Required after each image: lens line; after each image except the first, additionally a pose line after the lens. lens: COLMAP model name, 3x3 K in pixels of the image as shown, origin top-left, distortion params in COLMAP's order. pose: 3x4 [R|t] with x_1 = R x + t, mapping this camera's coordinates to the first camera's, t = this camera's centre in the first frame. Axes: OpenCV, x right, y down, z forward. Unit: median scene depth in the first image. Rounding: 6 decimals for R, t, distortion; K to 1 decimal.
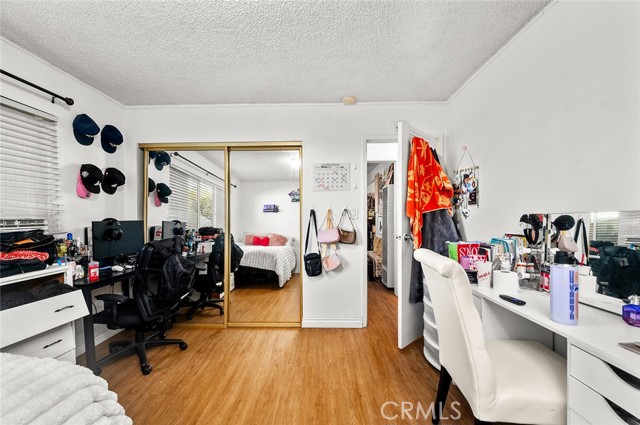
lens RADIAL K [[259.0, 0, 320.0], [0, 259.0, 212.5], [0, 0, 1]] dist [0.002304, 0.000446]
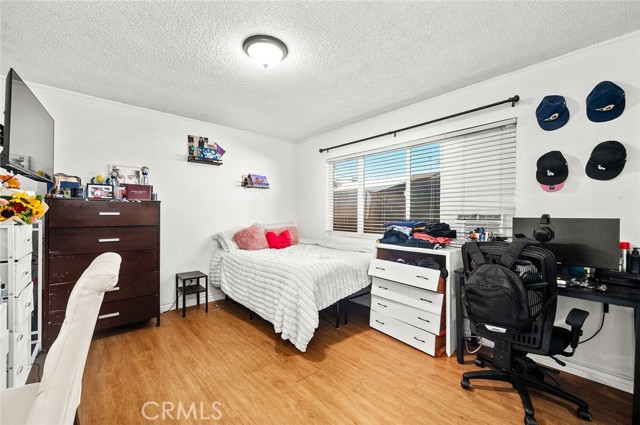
lens RADIAL K [[262.0, 0, 320.0], [0, 262.0, 212.5], [0, 0, 1]] dist [-0.000133, -0.000024]
pose [[-0.730211, -0.000756, -0.683221, 0.304688], [0.007835, 0.999924, -0.009480, 0.018941], [0.683177, -0.012276, -0.730150, 1.258134]]
